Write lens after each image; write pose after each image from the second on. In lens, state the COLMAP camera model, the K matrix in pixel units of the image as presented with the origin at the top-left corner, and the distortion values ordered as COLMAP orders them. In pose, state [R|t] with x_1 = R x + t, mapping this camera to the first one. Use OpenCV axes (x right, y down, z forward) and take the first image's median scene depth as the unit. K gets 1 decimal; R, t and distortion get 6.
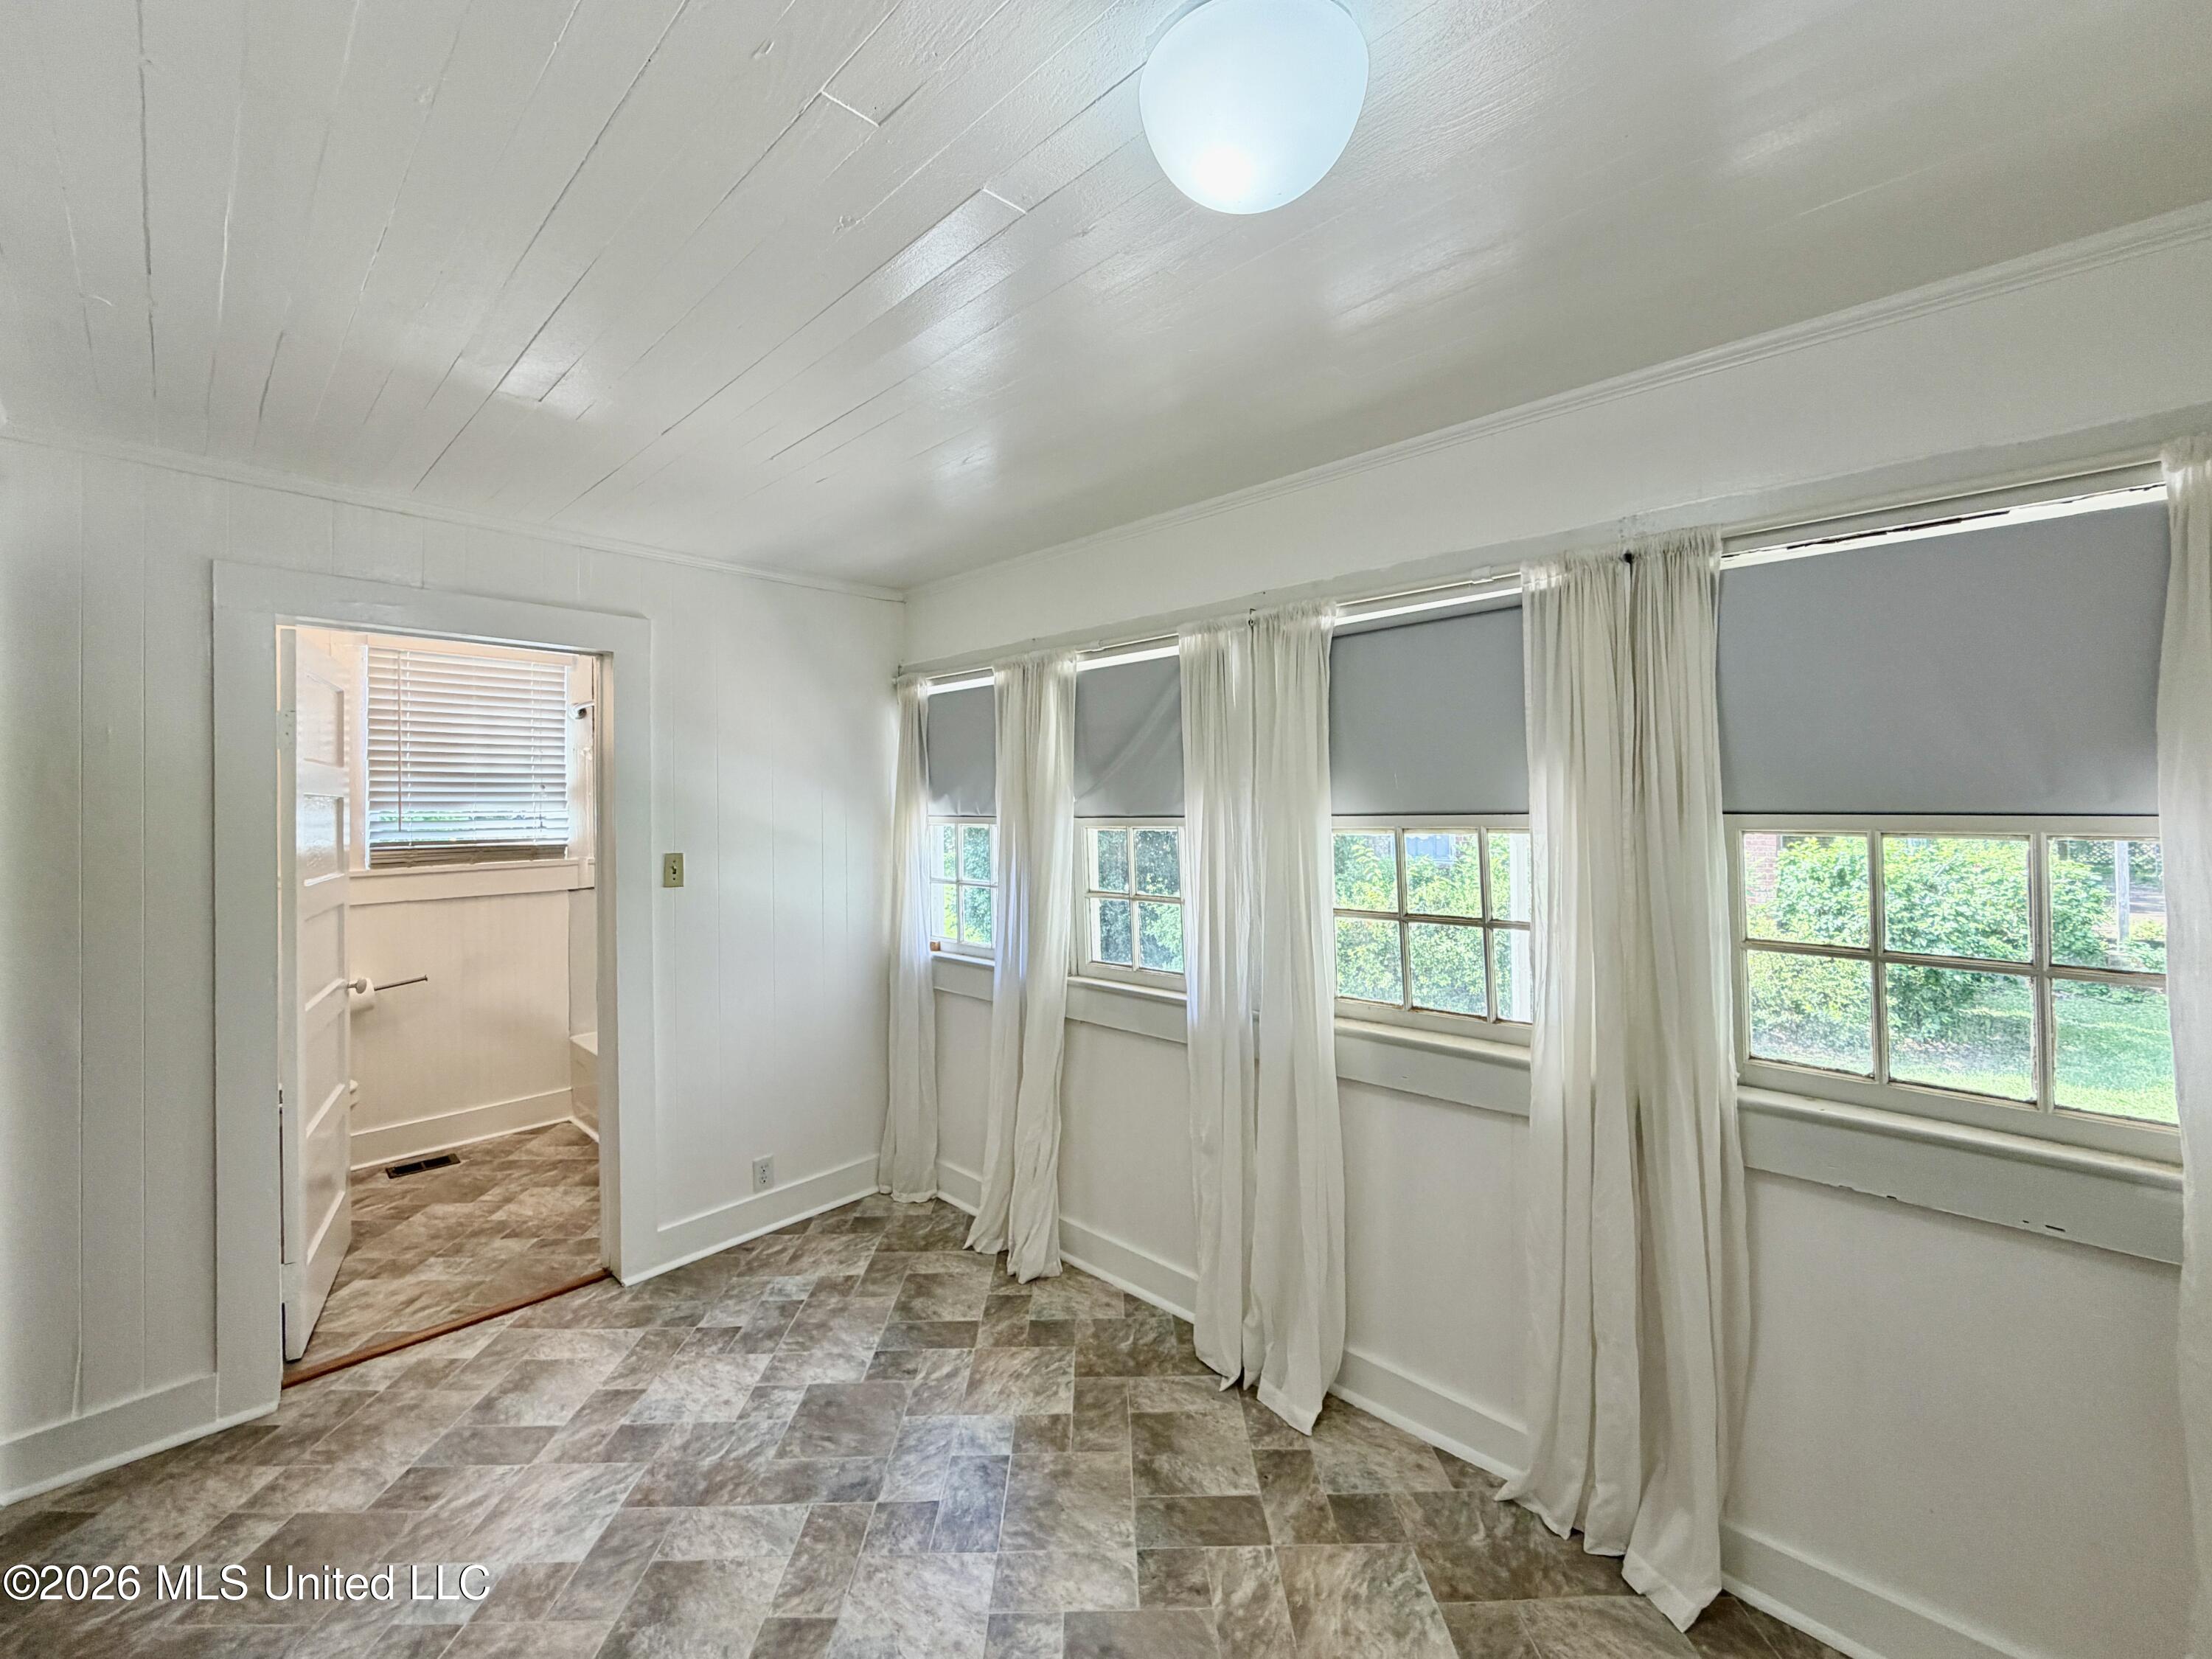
lens RADIAL K [[898.8, 0, 1098.9], [0, 898.8, 563.5], [0, 0, 1]] dist [0.001047, 0.000564]
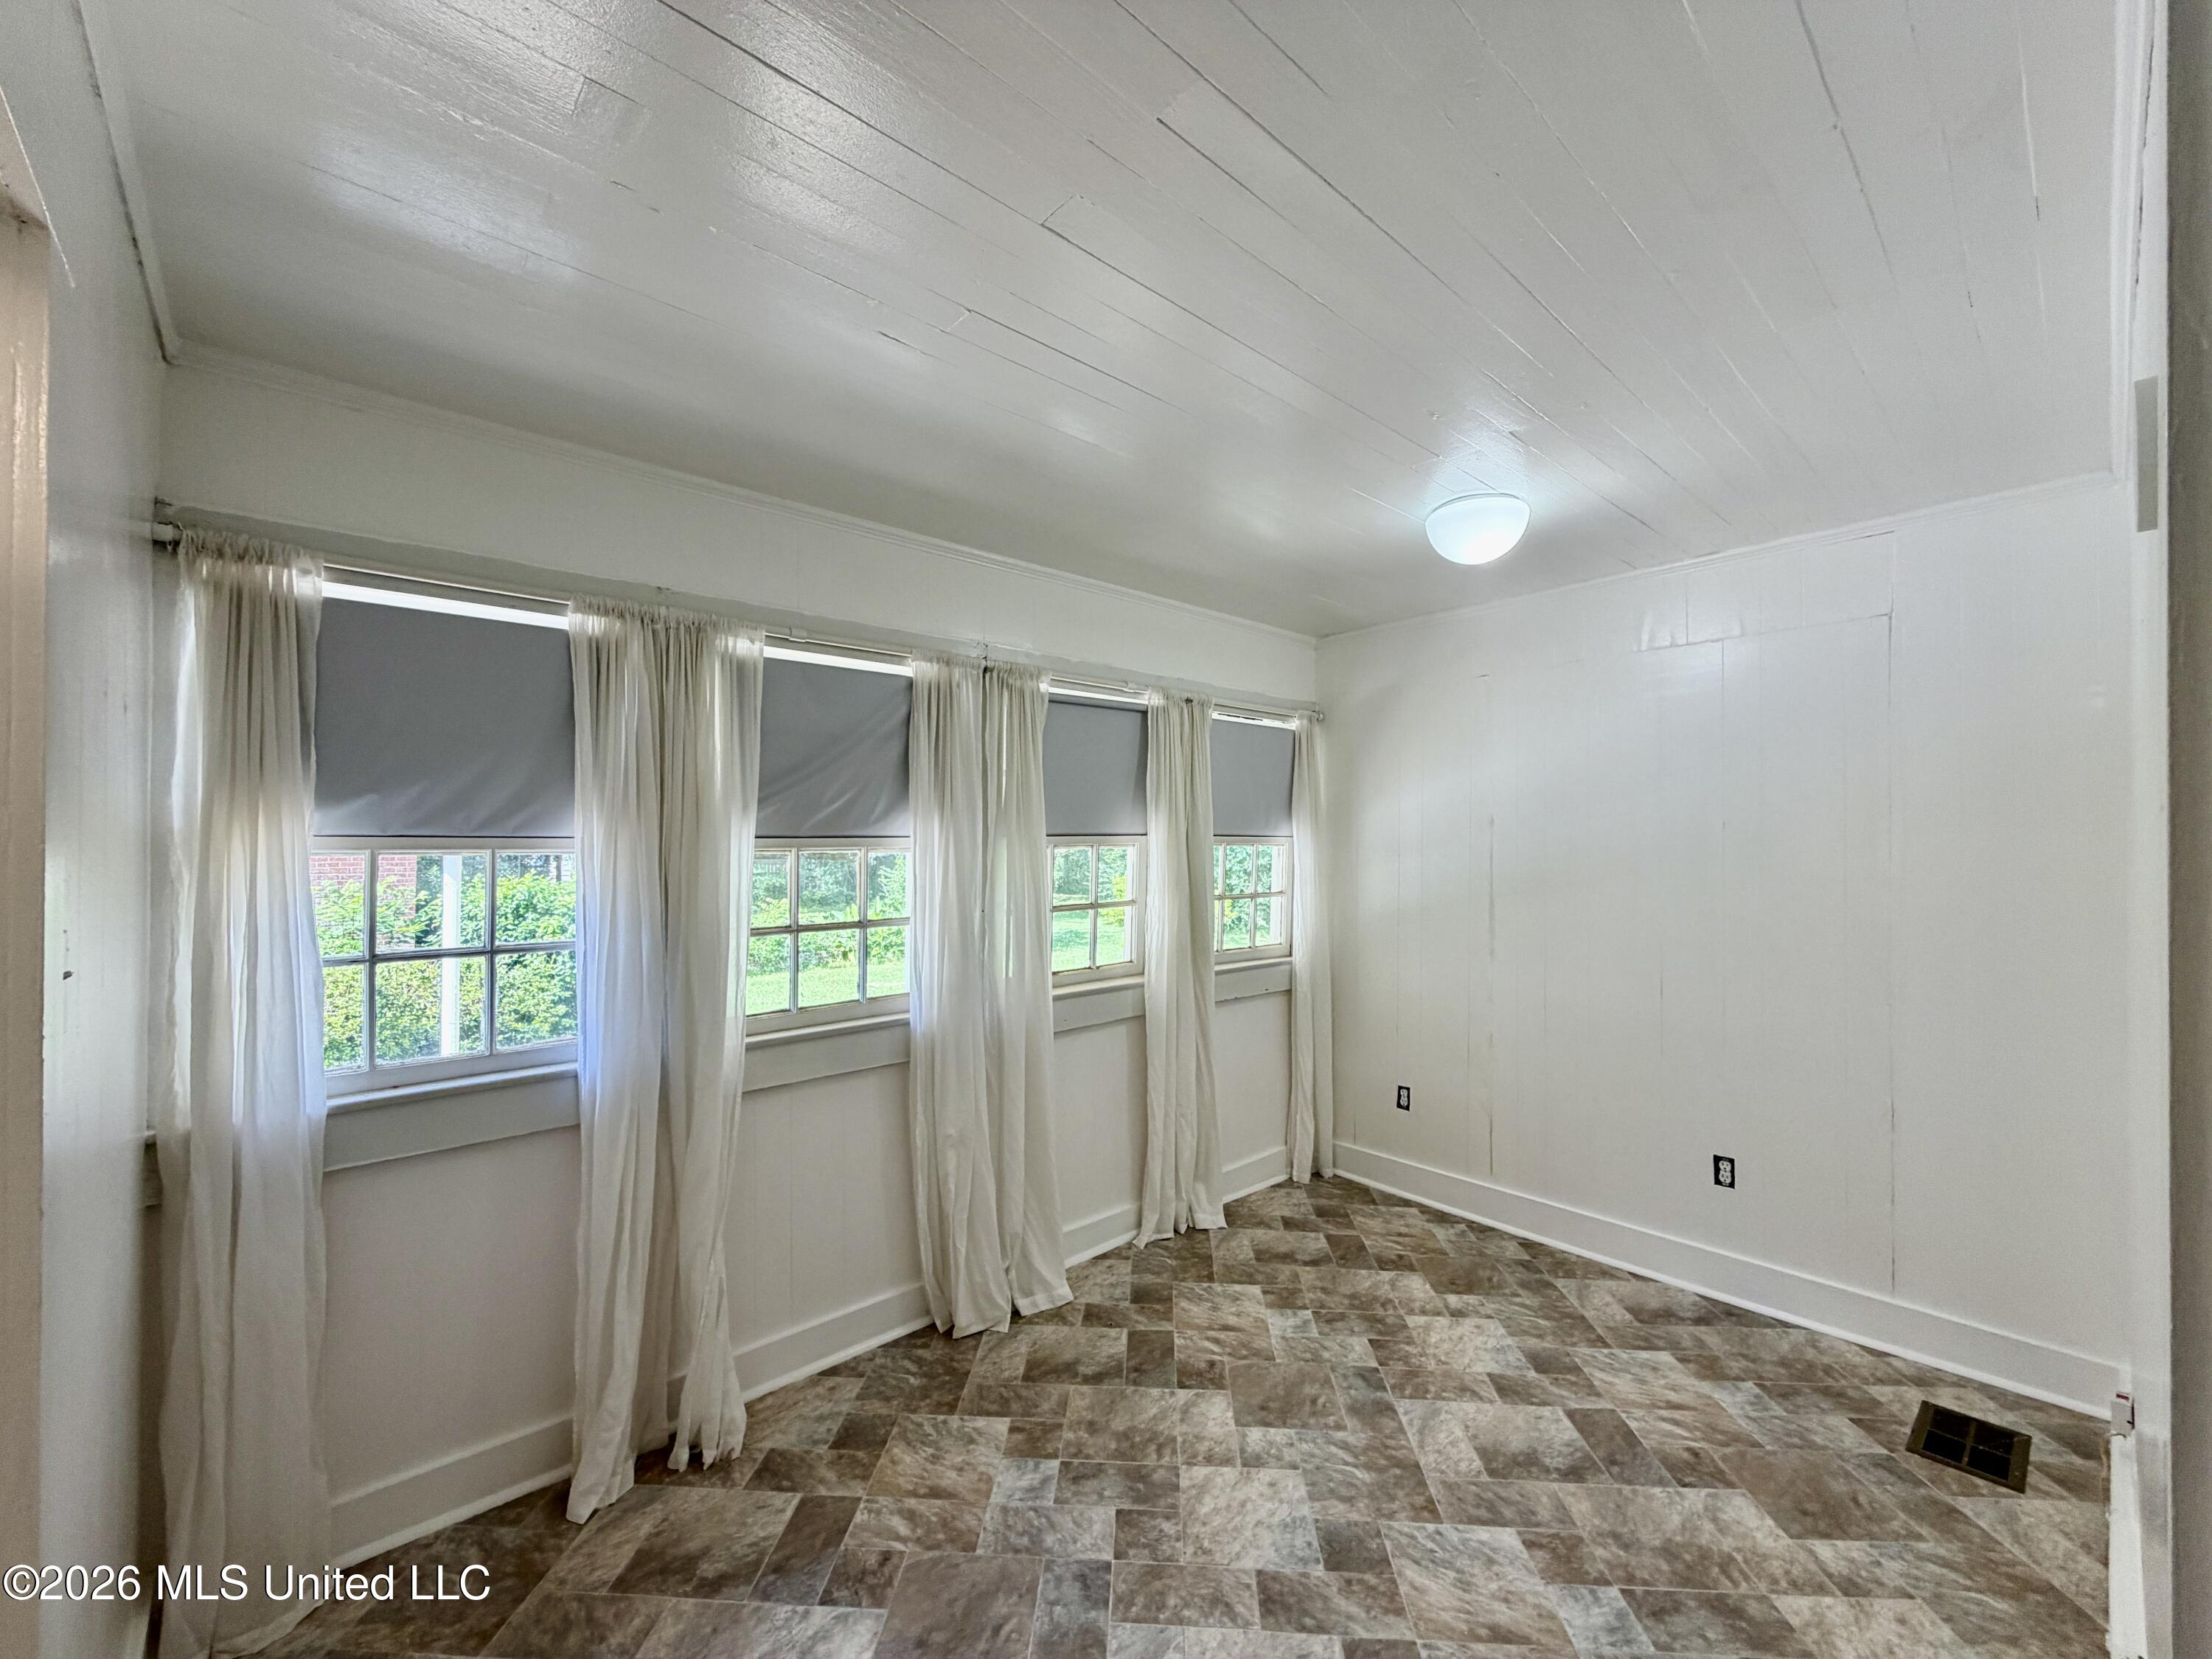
lens RADIAL K [[886.8, 0, 1090.0], [0, 886.8, 831.2], [0, 0, 1]] dist [0.001894, 0.000024]
pose [[0.064967, 0.024992, 0.997574, -1.245654], [-0.252690, 0.967516, -0.007783, 0.343781], [-0.965364, -0.251572, 0.069171, 1.210302]]
